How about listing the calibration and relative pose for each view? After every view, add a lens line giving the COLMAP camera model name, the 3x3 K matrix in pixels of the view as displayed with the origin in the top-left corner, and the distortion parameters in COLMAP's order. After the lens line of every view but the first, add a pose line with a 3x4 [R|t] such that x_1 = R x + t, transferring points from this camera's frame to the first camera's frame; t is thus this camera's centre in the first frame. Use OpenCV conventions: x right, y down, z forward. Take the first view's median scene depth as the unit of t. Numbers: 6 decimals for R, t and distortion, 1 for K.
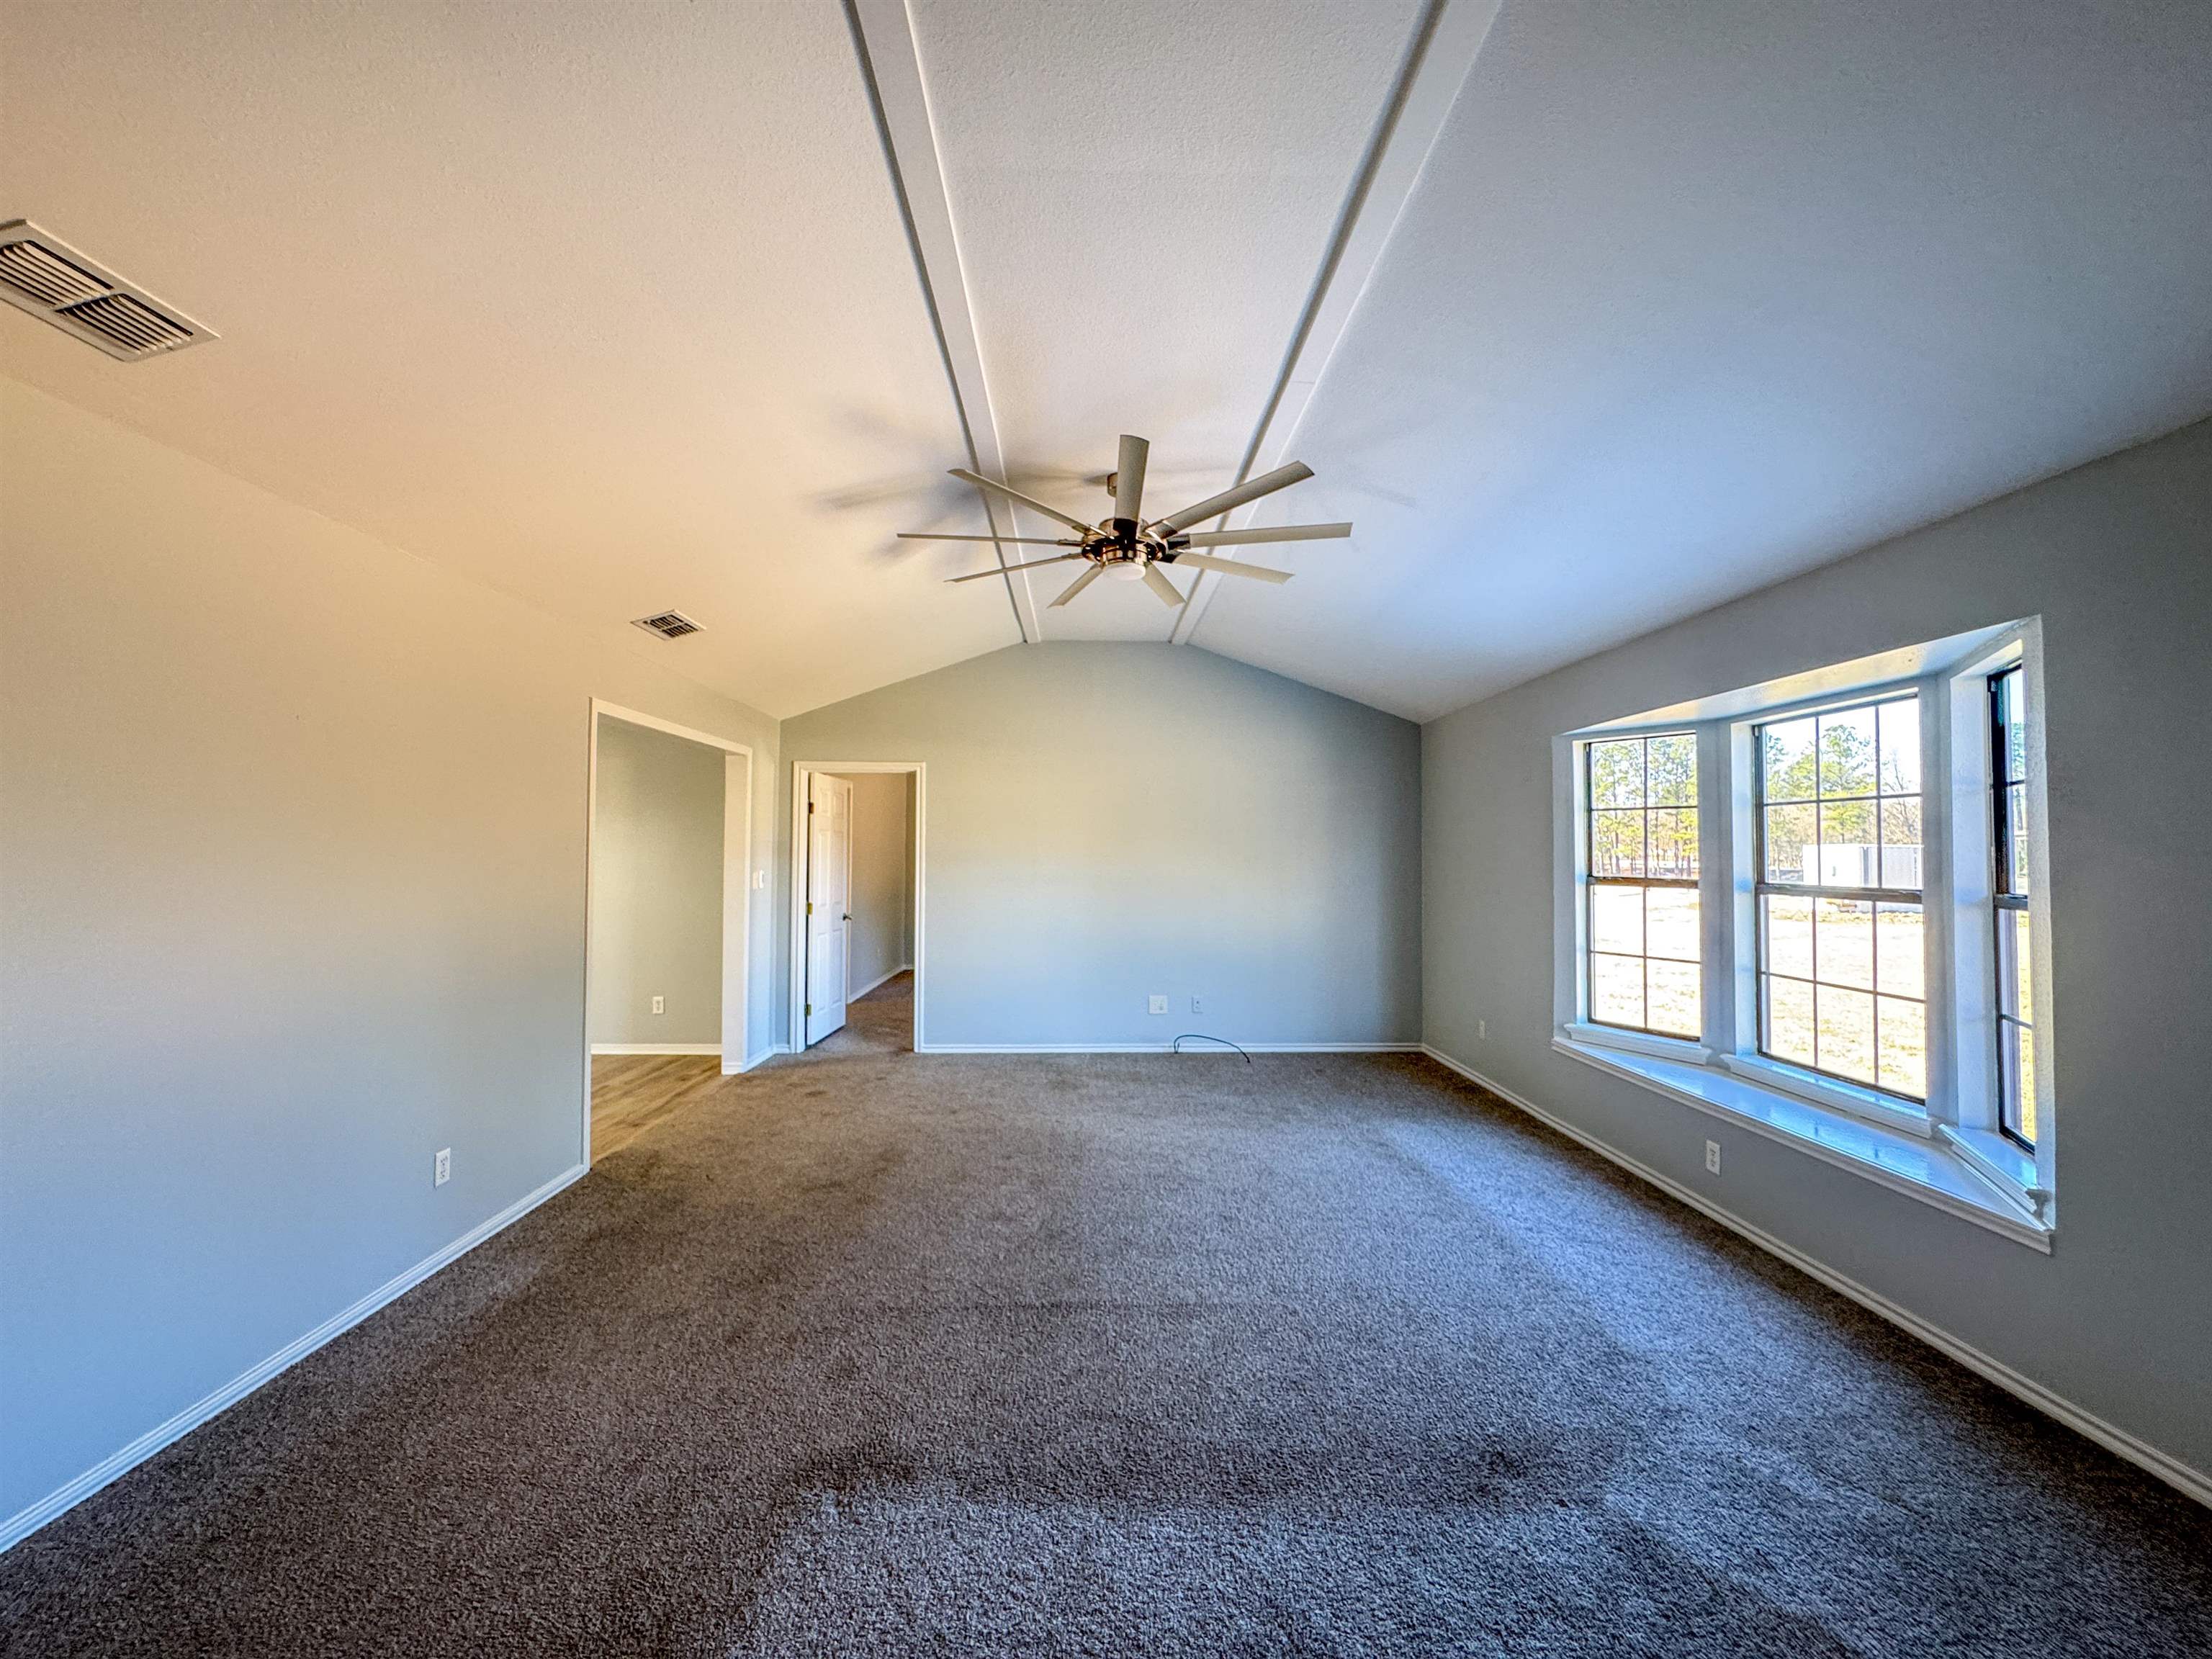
lens RADIAL K [[882.2, 0, 1108.9], [0, 882.2, 826.3], [0, 0, 1]] dist [-0.005678, 0.000779]
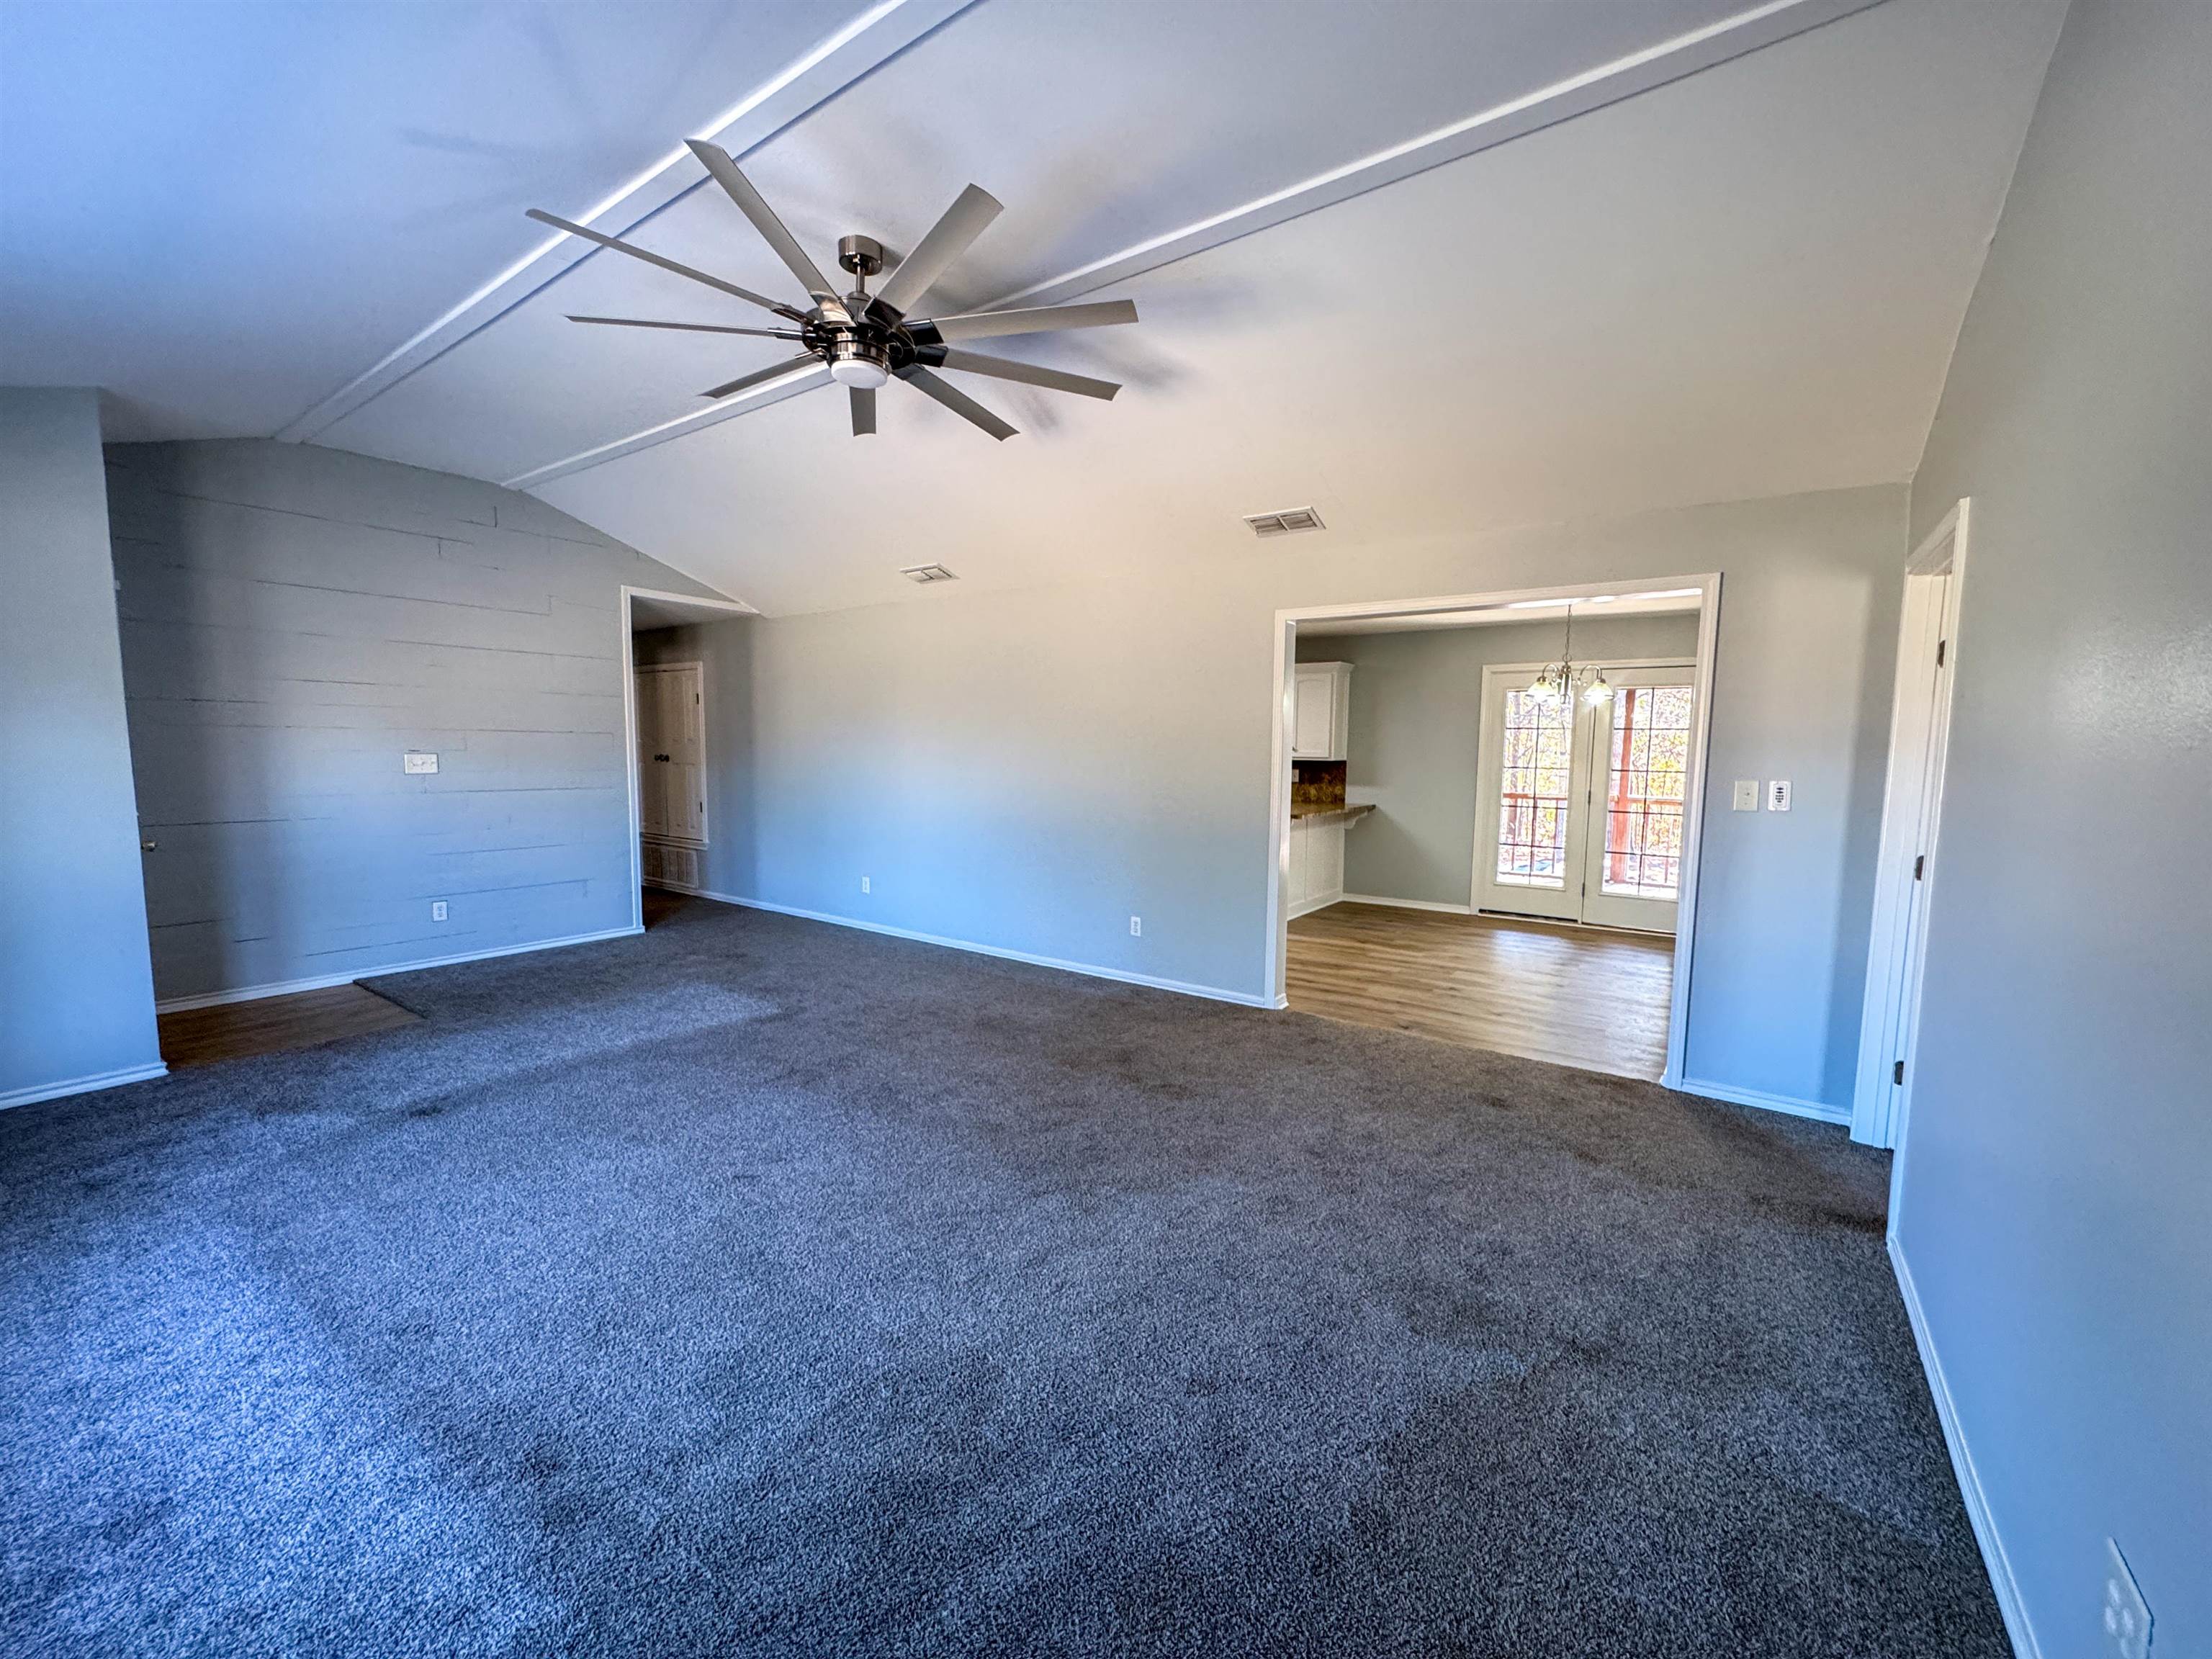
lens RADIAL K [[882.2, 0, 1108.9], [0, 882.2, 826.3], [0, 0, 1]] dist [-0.005678, 0.000779]
pose [[-0.601372, 0.061196, -0.796622, 0.504609], [0.009758, 0.997551, 0.069265, 0.054945], [0.798910, 0.033880, -0.600496, 1.565331]]
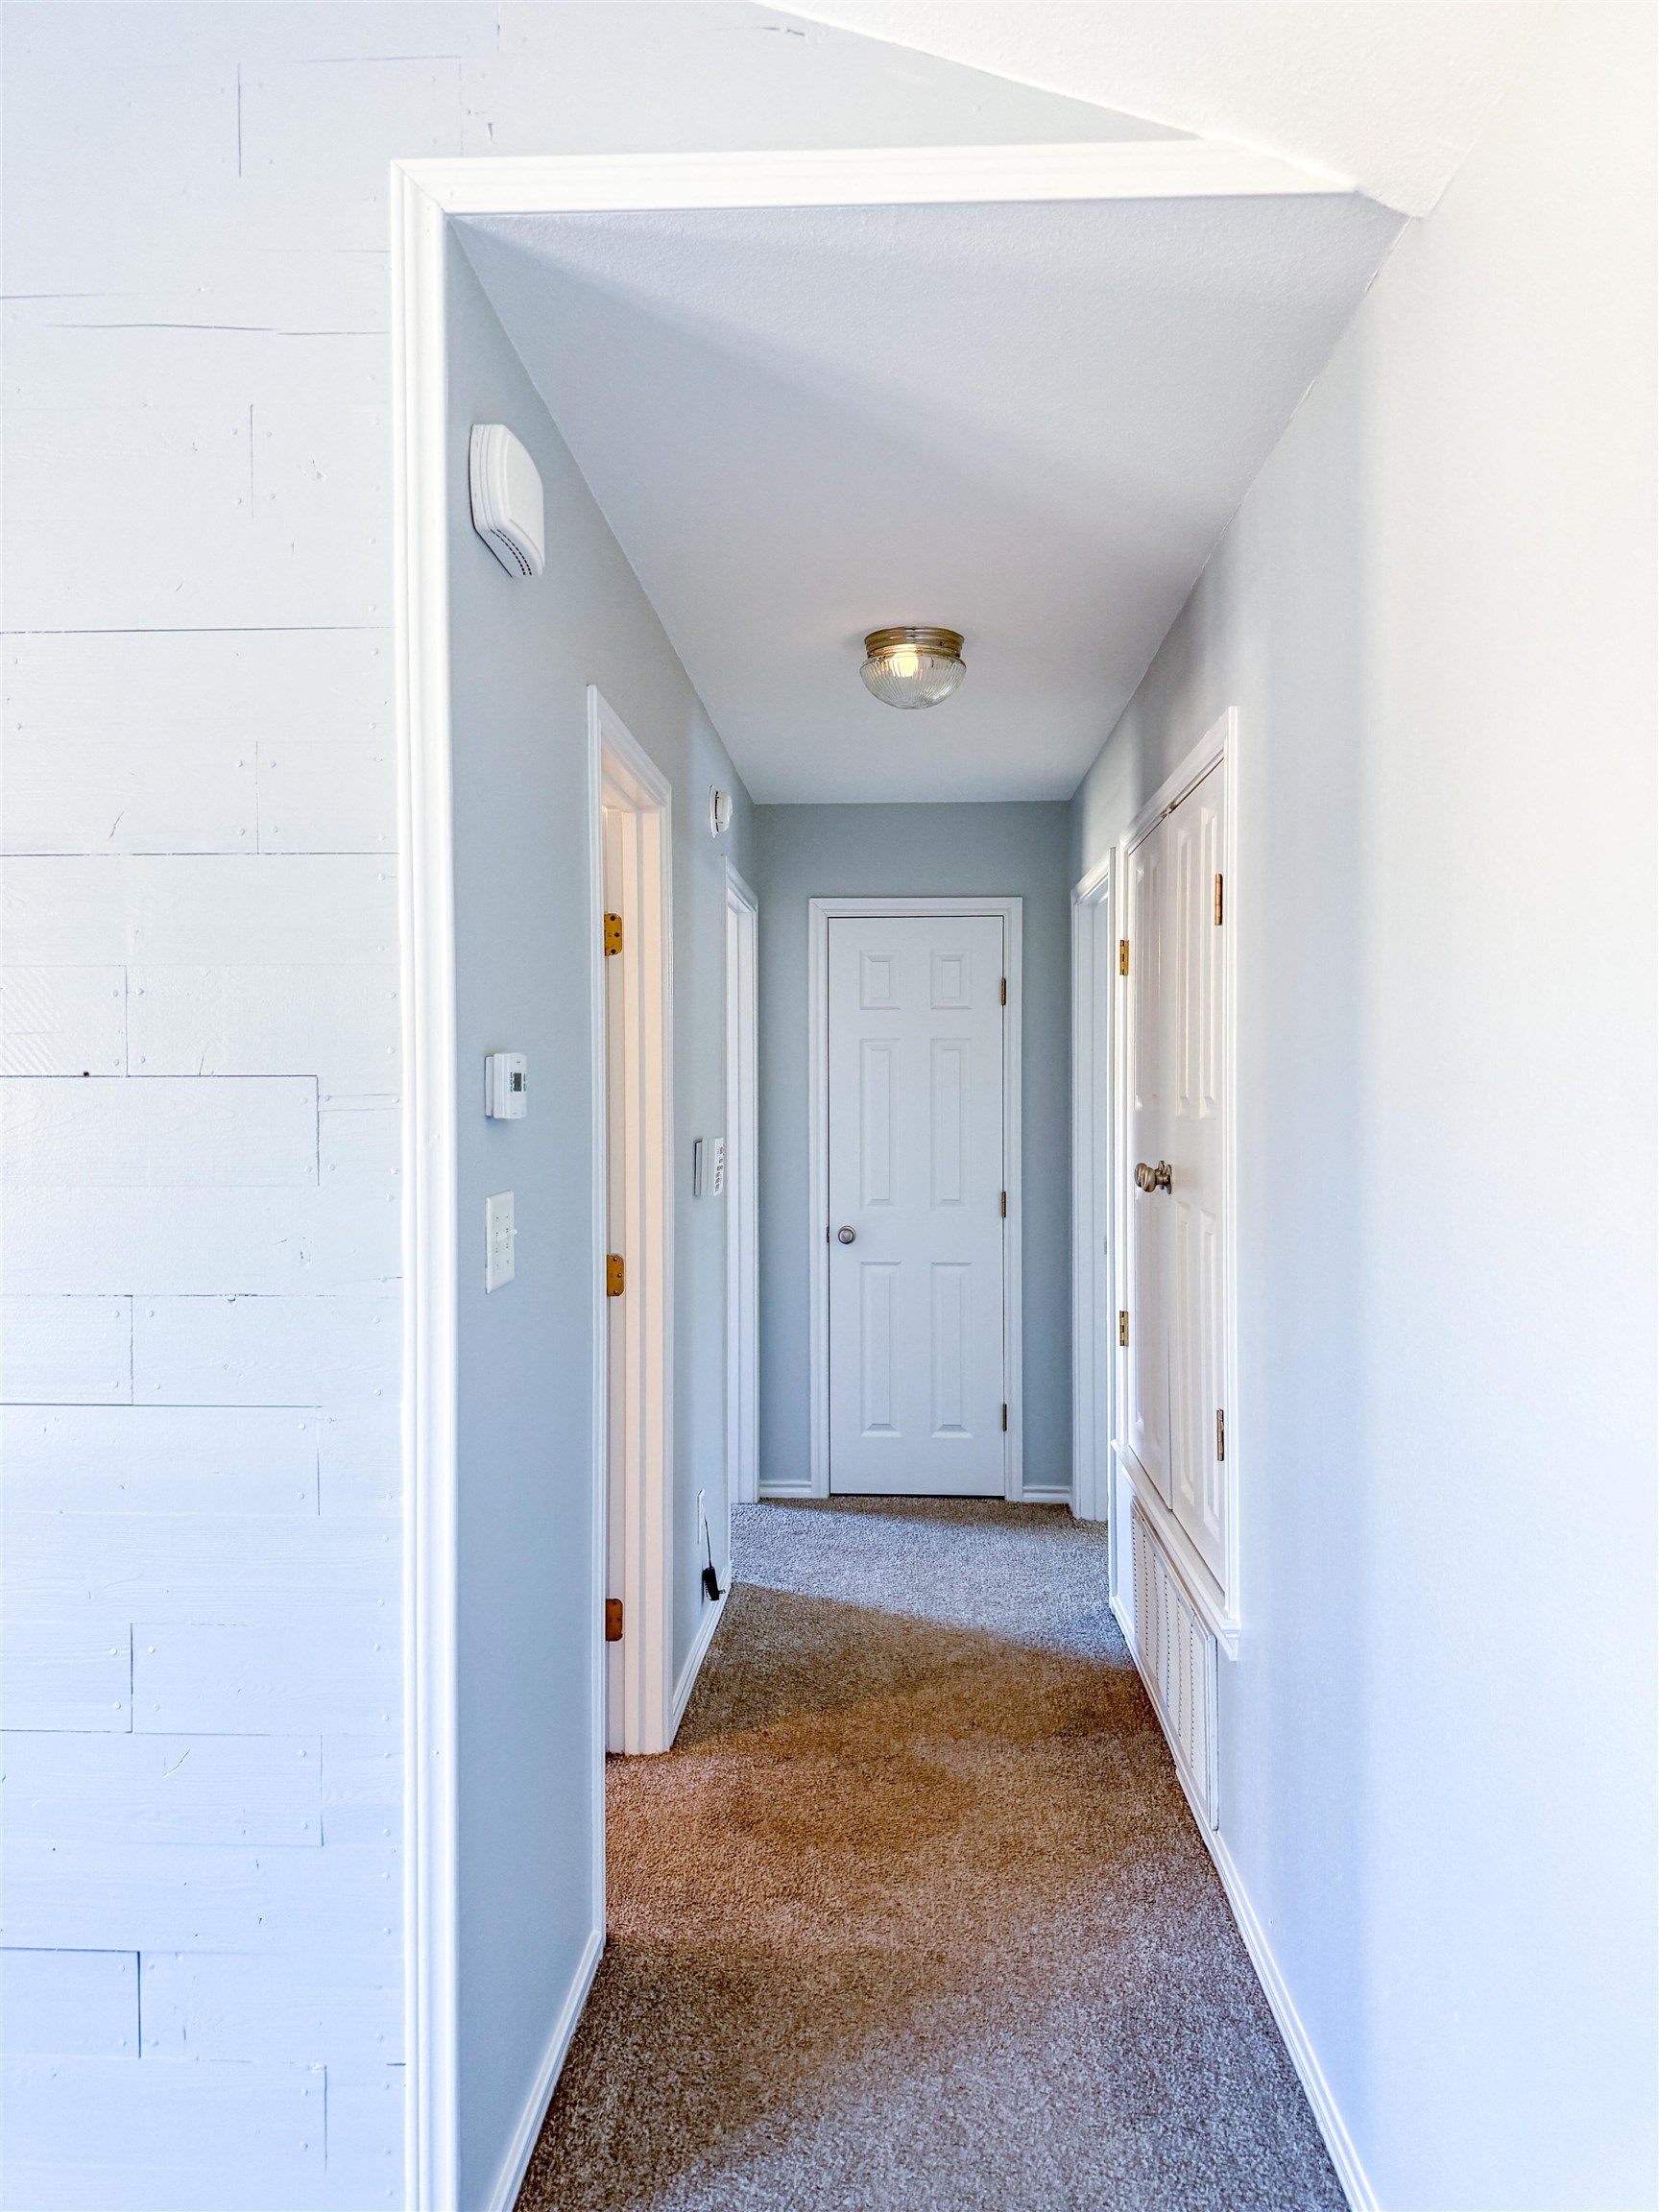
lens RADIAL K [[1536.8, 0, 829.5], [0, 1536.8, 1106.0], [0, 0, 1]] dist [0.001185, -0.000437]
pose [[-0.996795, -0.001498, 0.079982, -0.429083], [-0.003111, 0.999794, -0.020046, 0.005149], [-0.079936, -0.020230, -0.996595, 0.316393]]
